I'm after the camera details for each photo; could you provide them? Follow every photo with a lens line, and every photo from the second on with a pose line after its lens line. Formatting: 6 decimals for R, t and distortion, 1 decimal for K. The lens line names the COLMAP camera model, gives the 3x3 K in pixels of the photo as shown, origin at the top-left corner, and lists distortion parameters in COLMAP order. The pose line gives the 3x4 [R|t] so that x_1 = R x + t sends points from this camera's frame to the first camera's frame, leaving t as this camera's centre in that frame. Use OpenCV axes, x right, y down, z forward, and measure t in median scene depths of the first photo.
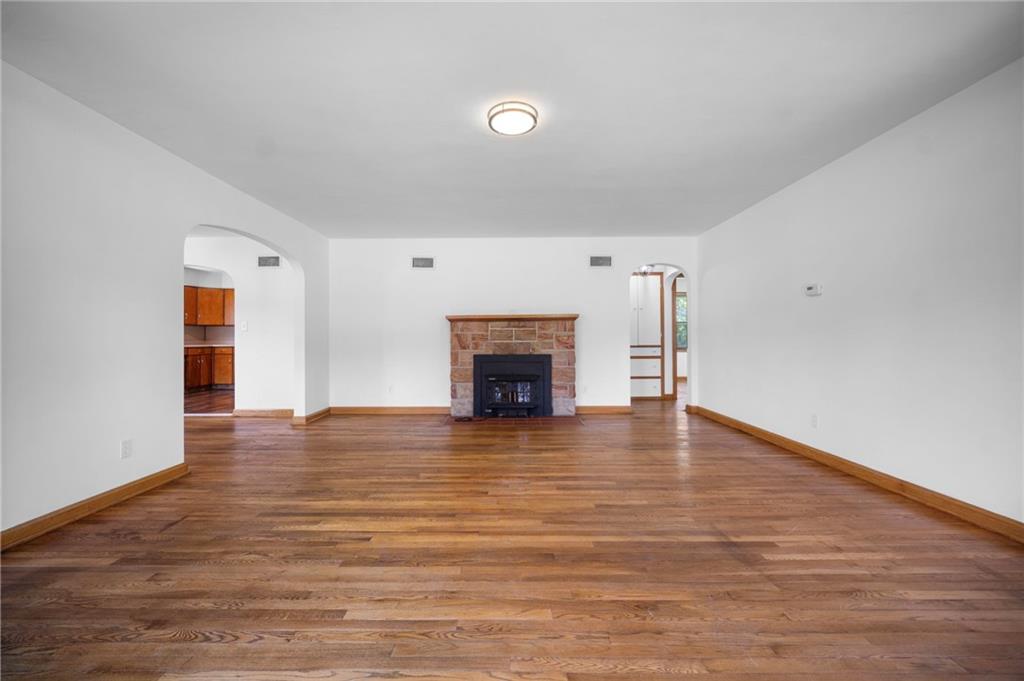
lens RADIAL K [[405.4, 0, 507.5], [0, 405.4, 336.7], [0, 0, 1]] dist [-0.002083, -0.000462]
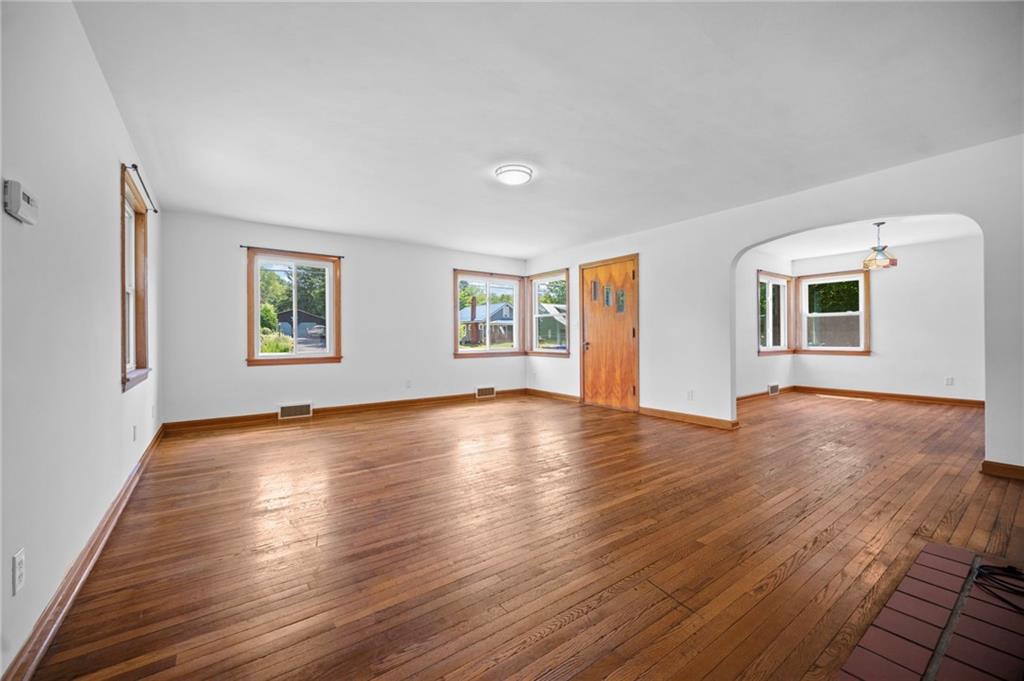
lens RADIAL K [[405.4, 0, 507.5], [0, 405.4, 336.7], [0, 0, 1]] dist [-0.002083, -0.000462]
pose [[-0.808302, 0.008573, -0.588706, 0.395746], [0.011810, 0.999929, -0.001653, 0.002966], [0.588650, -0.008289, -0.808346, 0.987132]]
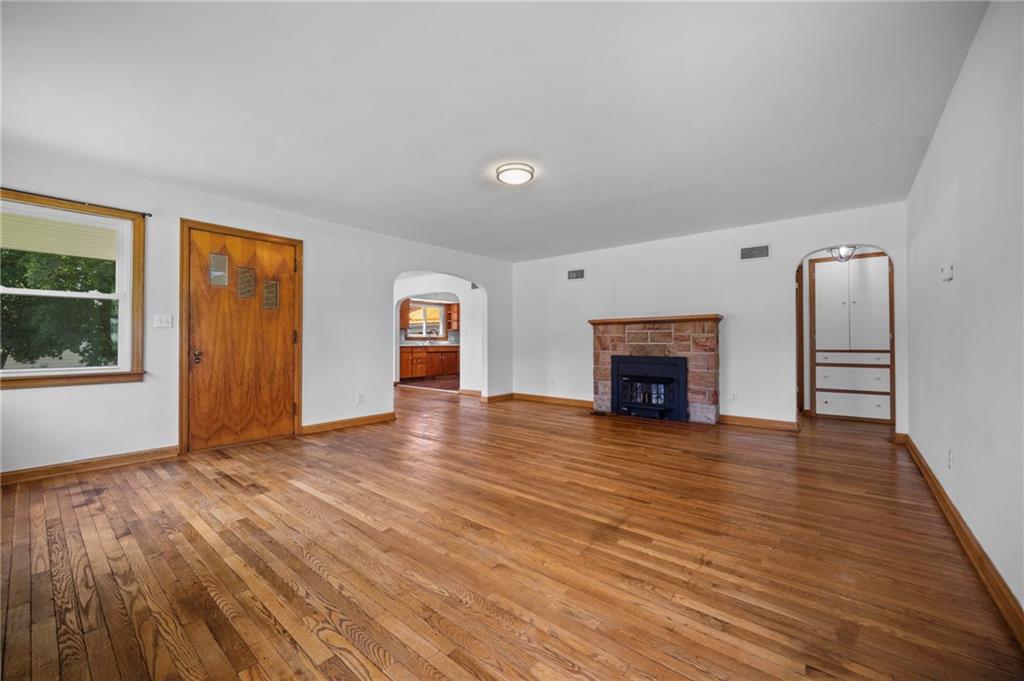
lens RADIAL K [[405.4, 0, 507.5], [0, 405.4, 336.7], [0, 0, 1]] dist [-0.002083, -0.000462]
pose [[0.770687, -0.003541, -0.637204, 0.392214], [0.000854, 0.999989, -0.004524, -0.000959], [0.637213, 0.002943, 0.770682, -0.012168]]
